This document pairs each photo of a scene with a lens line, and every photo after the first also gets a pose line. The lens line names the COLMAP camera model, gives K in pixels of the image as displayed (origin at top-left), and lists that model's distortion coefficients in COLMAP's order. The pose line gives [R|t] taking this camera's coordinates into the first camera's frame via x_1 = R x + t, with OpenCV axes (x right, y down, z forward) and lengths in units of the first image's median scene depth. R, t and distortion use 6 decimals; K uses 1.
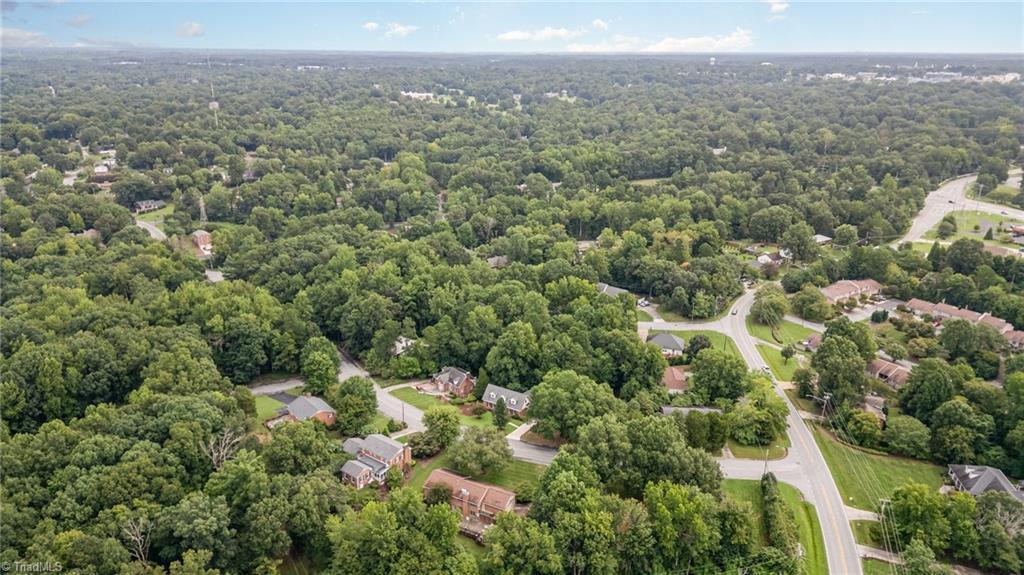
lens RADIAL K [[714.5, 0, 506.8], [0, 714.5, 293.6], [0, 0, 1]] dist [0.101206, -0.110164]
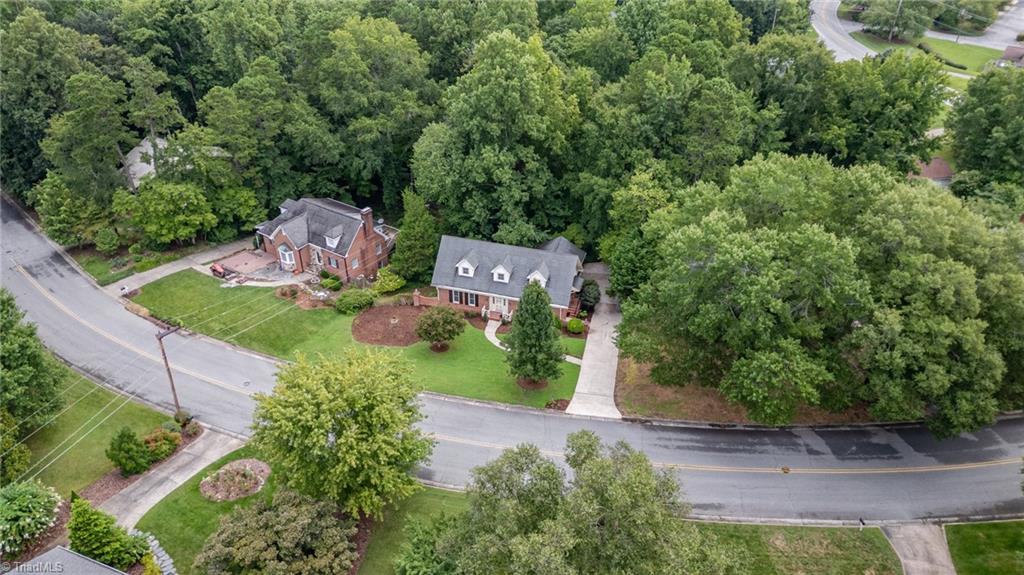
lens RADIAL K [[714.5, 0, 506.8], [0, 714.5, 293.6], [0, 0, 1]] dist [0.101206, -0.110164]
pose [[0.962137, -0.149374, 0.227990, -0.073944], [0.088939, 0.962729, 0.255425, 0.068451], [-0.257647, -0.225477, 0.939563, 0.659712]]
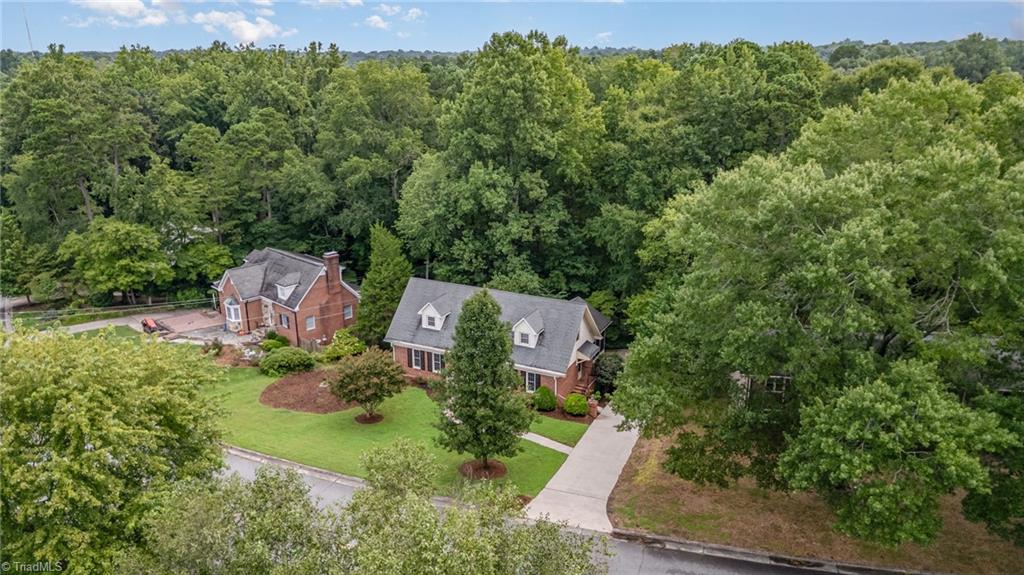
lens RADIAL K [[714.5, 0, 506.8], [0, 714.5, 293.6], [0, 0, 1]] dist [0.101206, -0.110164]
pose [[0.993791, -0.039265, 0.104106, -0.018011], [0.040815, 0.999085, -0.012801, 0.132143], [-0.103508, 0.016970, 0.994484, 0.734288]]
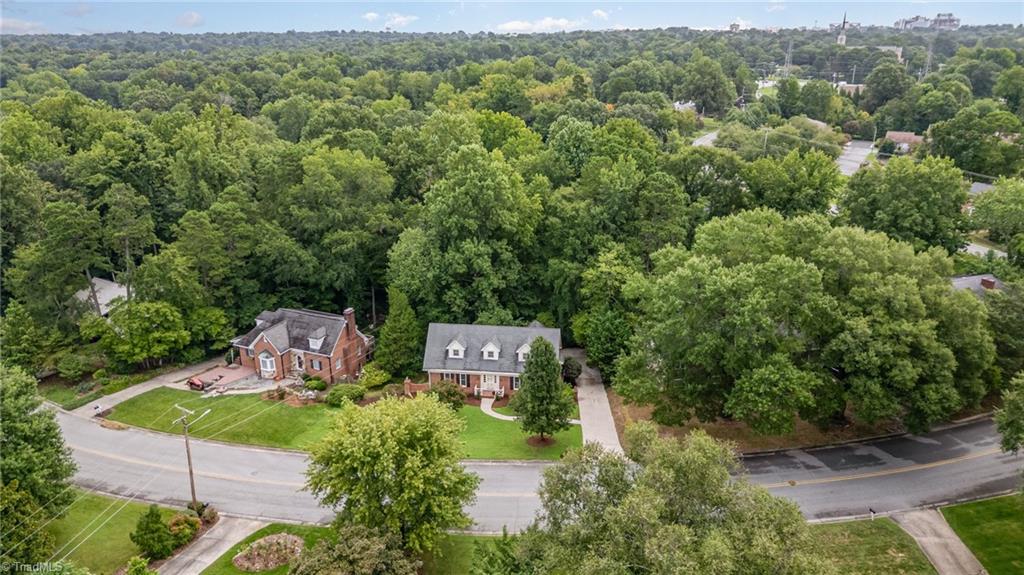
lens RADIAL K [[714.5, 0, 506.8], [0, 714.5, 293.6], [0, 0, 1]] dist [0.101206, -0.110164]
pose [[0.904536, -0.153800, 0.397693, -0.123961], [0.147749, 0.987954, 0.046022, 0.098375], [-0.399981, 0.017130, 0.916364, 0.648867]]
